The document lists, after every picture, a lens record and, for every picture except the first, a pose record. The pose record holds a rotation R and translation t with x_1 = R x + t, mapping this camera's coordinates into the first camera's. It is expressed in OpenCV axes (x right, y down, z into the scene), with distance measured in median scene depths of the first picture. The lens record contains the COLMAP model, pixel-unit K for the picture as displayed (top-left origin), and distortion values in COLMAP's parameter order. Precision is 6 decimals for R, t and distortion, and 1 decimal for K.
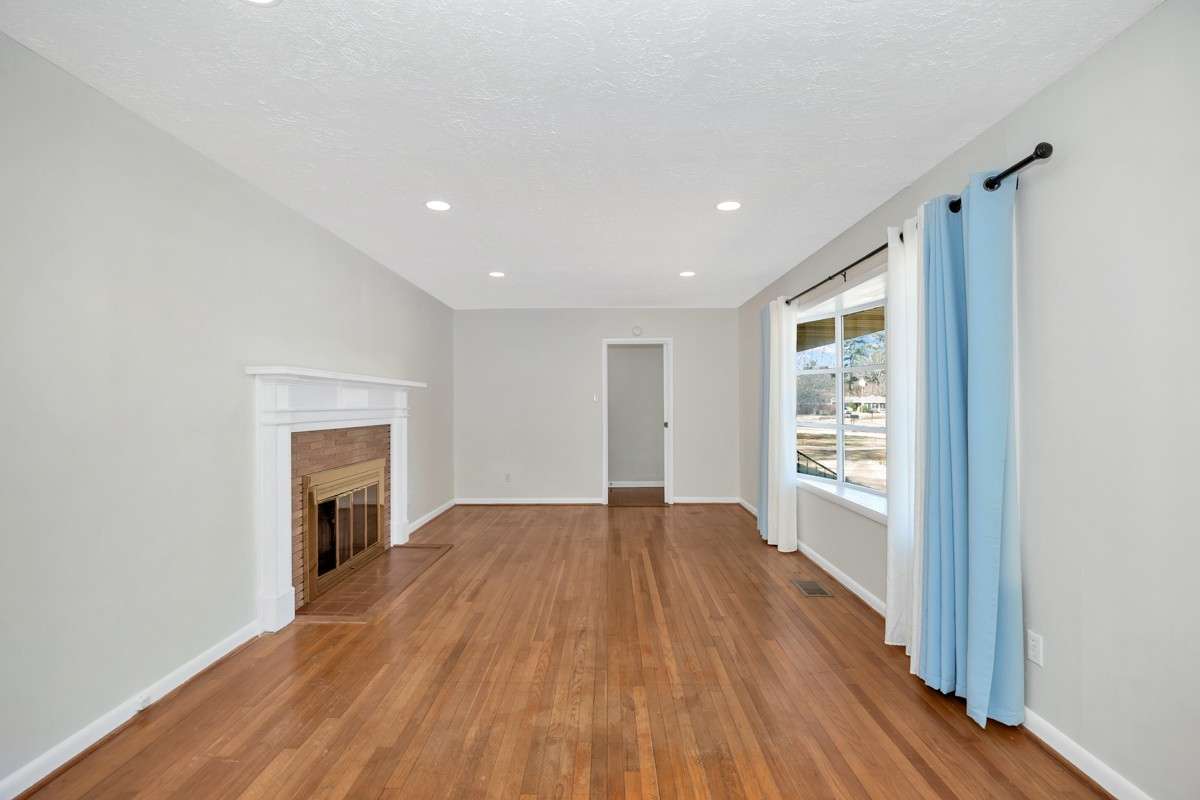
lens RADIAL K [[515.4, 0, 602.8], [0, 515.4, 398.9], [0, 0, 1]] dist [-0.010457, 0.001020]
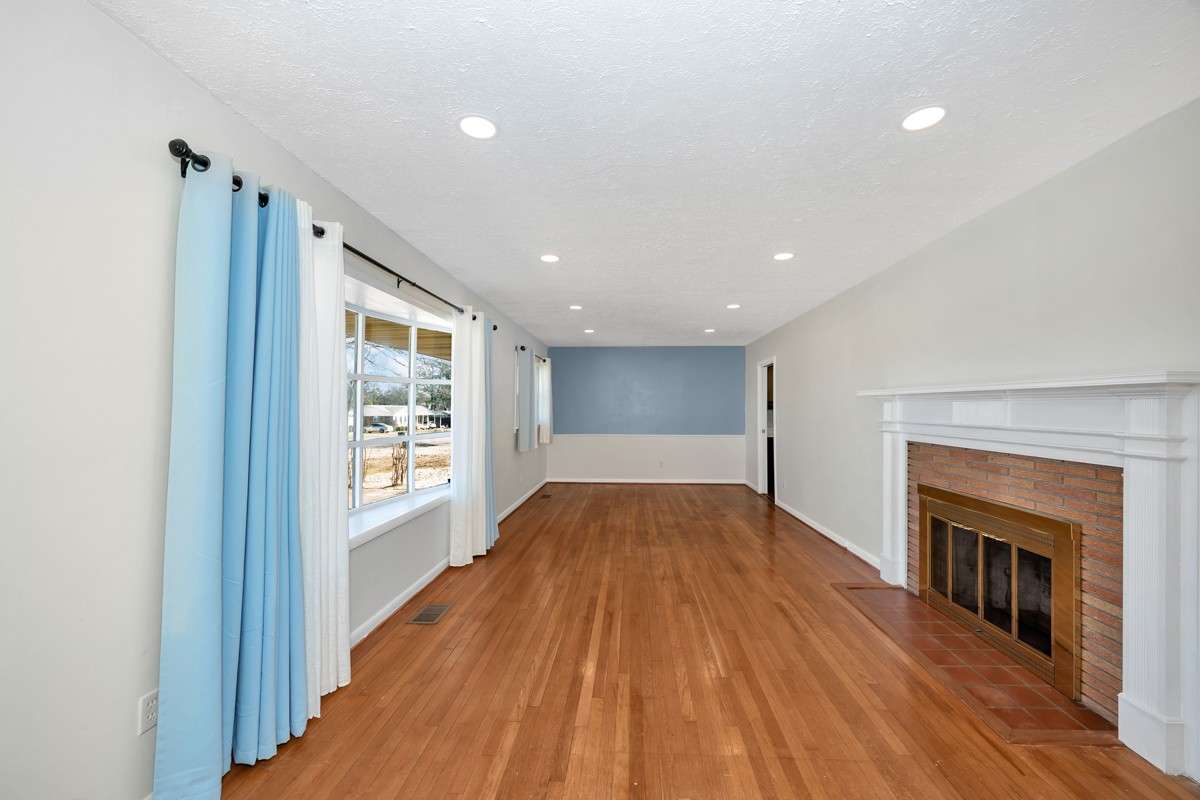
lens RADIAL K [[458.5, 0, 621.6], [0, 458.5, 404.6], [0, 0, 1]] dist [-0.001613, -0.000483]
pose [[-0.999932, -0.003290, 0.011204, 0.059984], [-0.003449, 0.999894, -0.014172, -0.001717], [-0.011156, -0.014210, -0.999837, 2.208698]]
